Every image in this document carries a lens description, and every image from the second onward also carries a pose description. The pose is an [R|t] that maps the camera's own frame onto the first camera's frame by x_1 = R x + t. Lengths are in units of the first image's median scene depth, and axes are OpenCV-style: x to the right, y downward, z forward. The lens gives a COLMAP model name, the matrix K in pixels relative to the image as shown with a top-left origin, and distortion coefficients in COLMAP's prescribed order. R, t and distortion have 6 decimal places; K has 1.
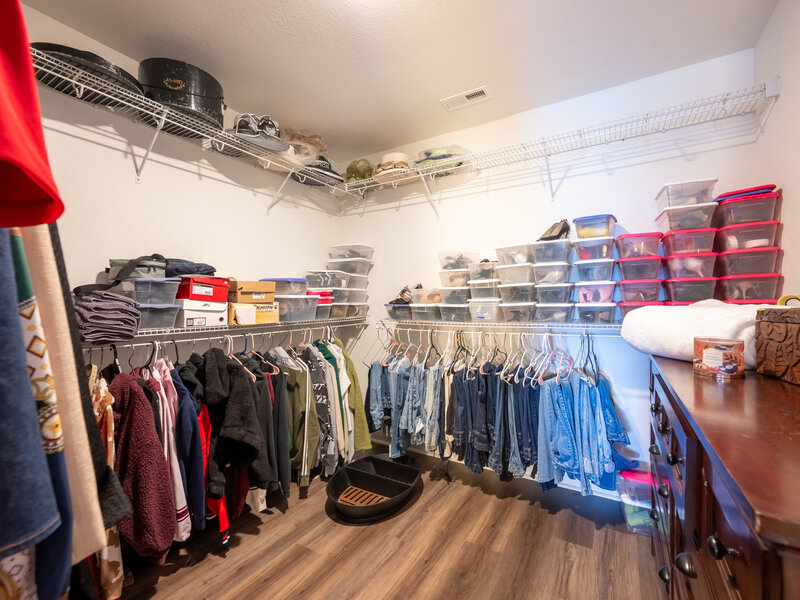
lens RADIAL K [[352.6, 0, 400.0], [0, 352.6, 301.9], [0, 0, 1]] dist [0.000114, 0.000043]
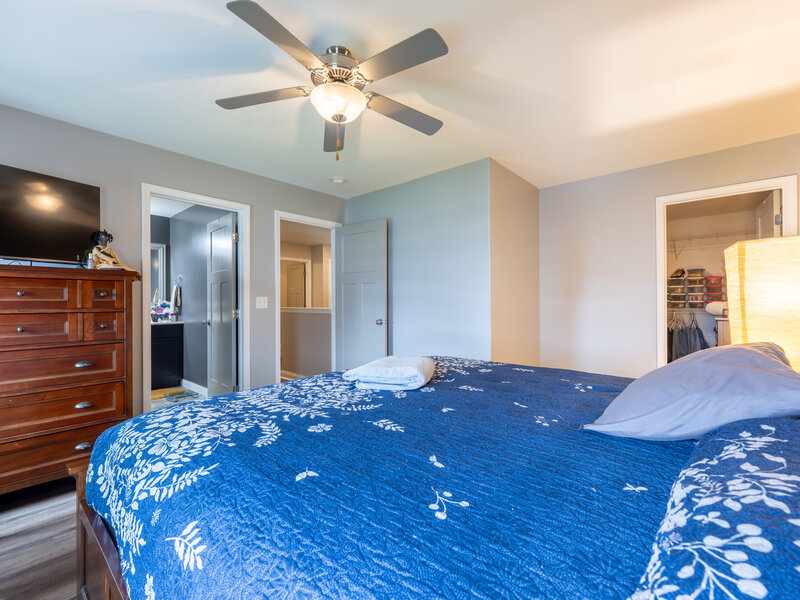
lens RADIAL K [[352.6, 0, 400.3], [0, 352.6, 301.1], [0, 0, 1]] dist [0.000114, 0.000043]
pose [[0.986392, 0.003986, -0.164362, -1.258037], [-0.002840, 0.999970, 0.007210, -0.008996], [0.164386, -0.006645, 0.986374, -2.074293]]
